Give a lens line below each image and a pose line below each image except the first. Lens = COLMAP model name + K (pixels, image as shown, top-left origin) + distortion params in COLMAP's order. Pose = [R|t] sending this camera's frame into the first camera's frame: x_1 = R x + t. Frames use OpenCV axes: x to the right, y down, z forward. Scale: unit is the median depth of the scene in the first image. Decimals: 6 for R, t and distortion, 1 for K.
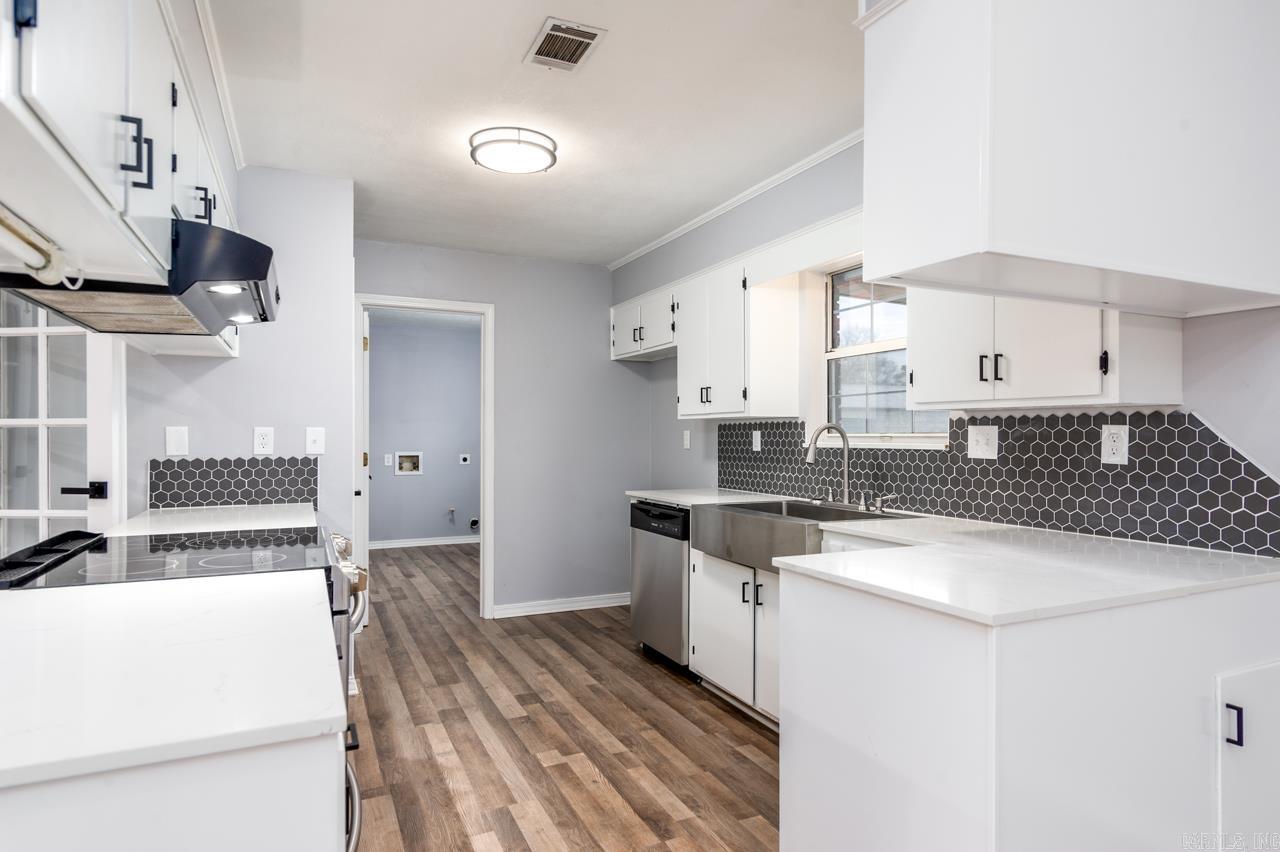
lens RADIAL K [[719.2, 0, 674.7], [0, 719.2, 430.1], [0, 0, 1]] dist [0.004055, 0.001243]
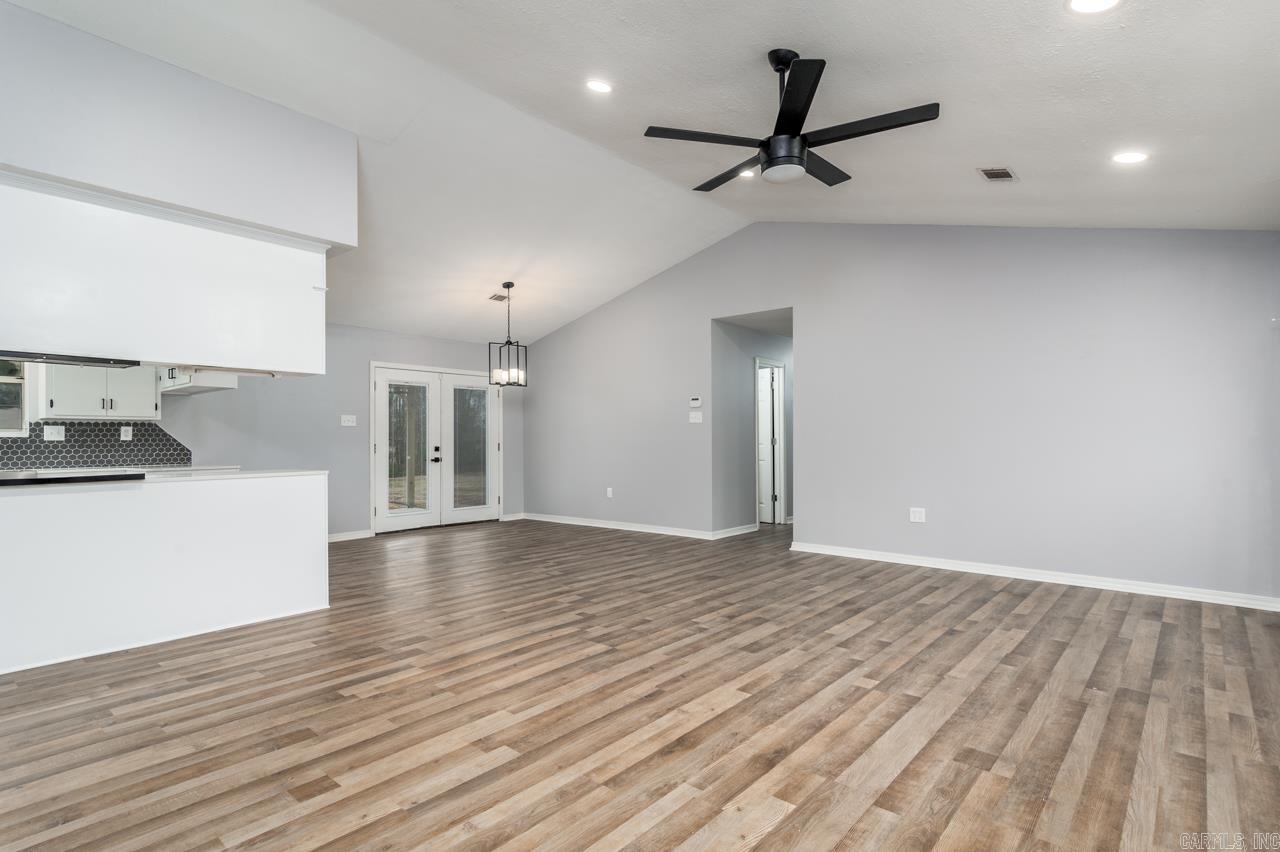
lens RADIAL K [[616.4, 0, 619.9], [0, 616.4, 430.7], [0, 0, 1]] dist [0.014075, -0.000602]
pose [[-0.385027, 0.013074, 0.922813, -1.707506], [0.004397, 0.999914, -0.012332, 0.034072], [-0.922895, -0.000691, -0.385051, 0.102633]]
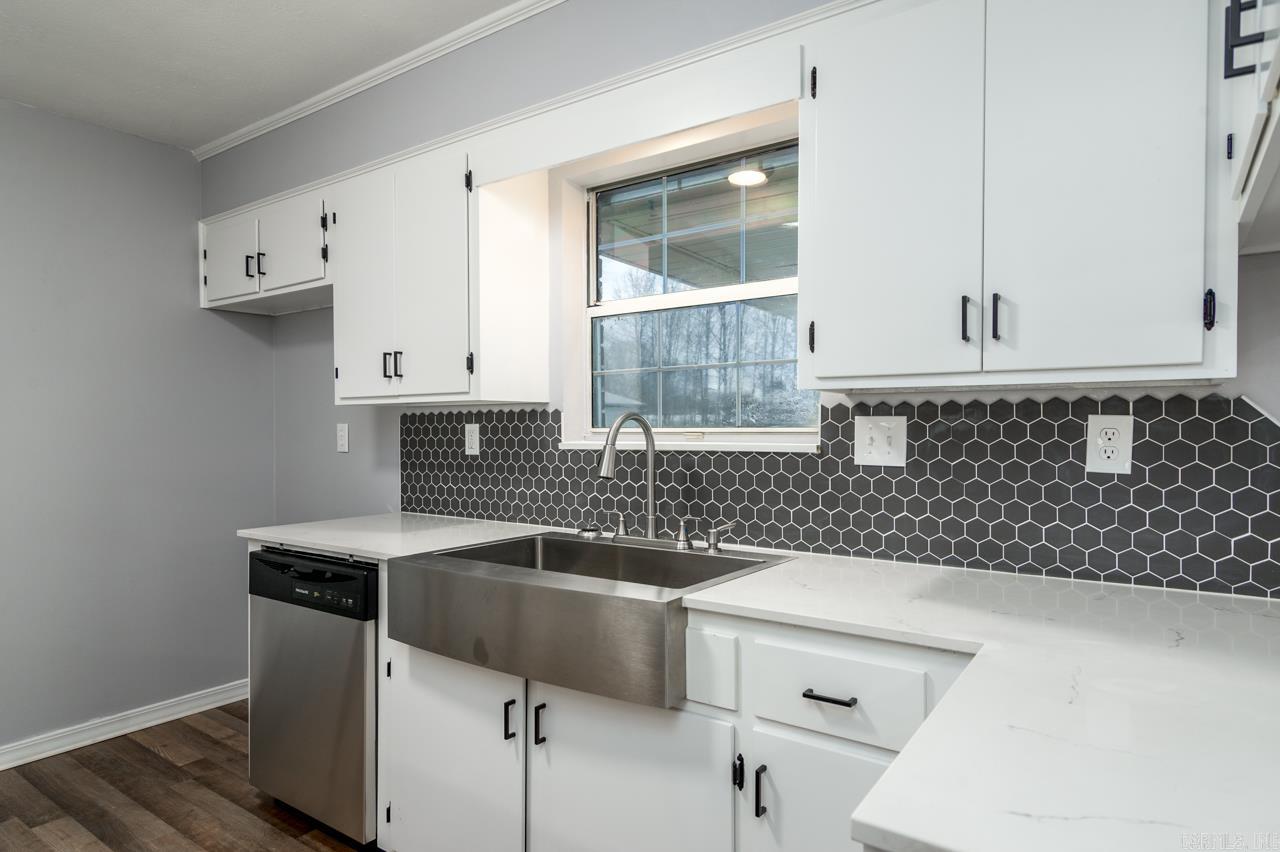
lens RADIAL K [[708.6, 0, 659.9], [0, 708.6, 433.4], [0, 0, 1]] dist [0.006744, 0.000446]
pose [[0.879833, -0.007190, 0.475228, -0.051170], [0.000215, 0.999891, 0.014731, 0.000039], [-0.475282, -0.012859, 0.879739, 0.436454]]
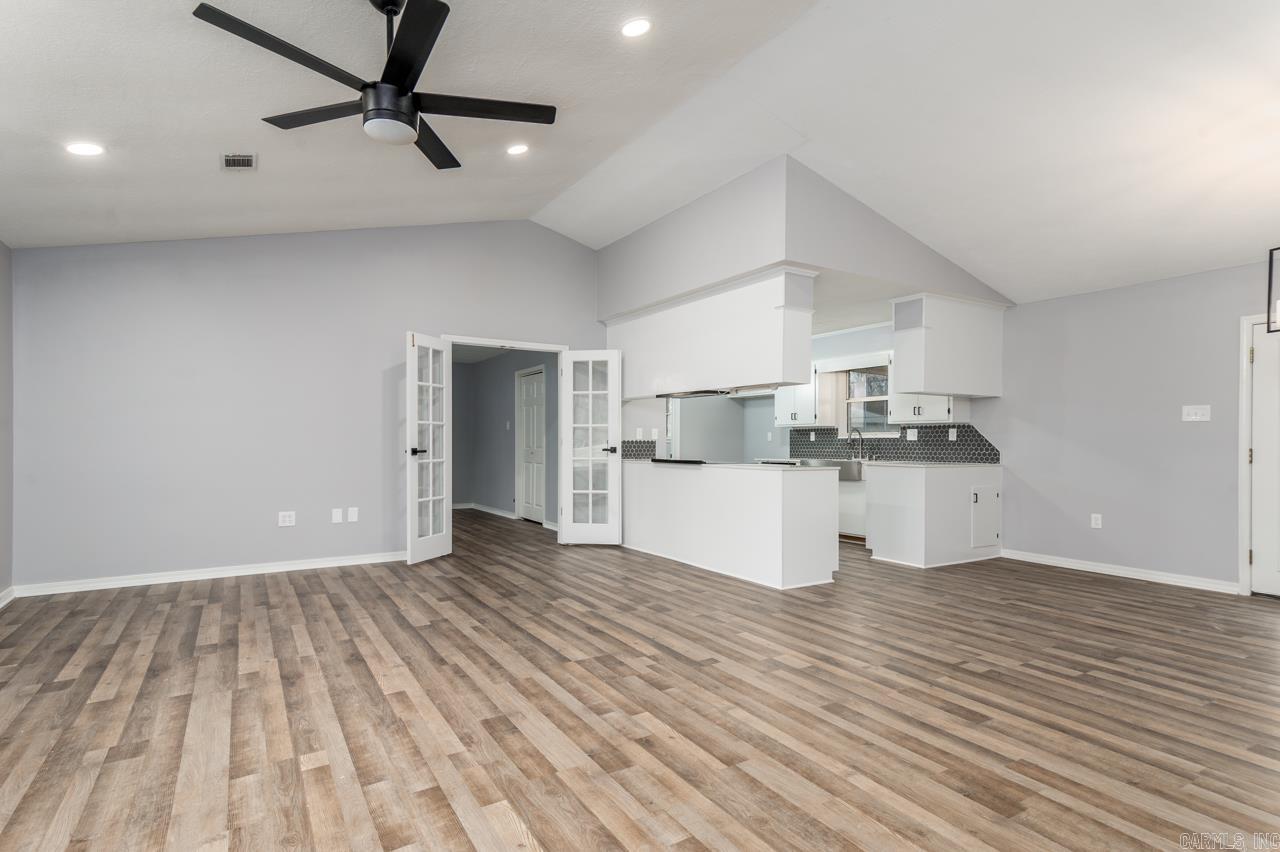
lens RADIAL K [[679.3, 0, 689.3], [0, 679.3, 441.0], [0, 0, 1]] dist [0.018050, -0.000493]
pose [[0.989072, 0.003839, 0.147382, -0.735966], [-0.003820, 0.999993, -0.000412, 0.039420], [-0.147382, -0.000155, 0.989080, -1.347477]]
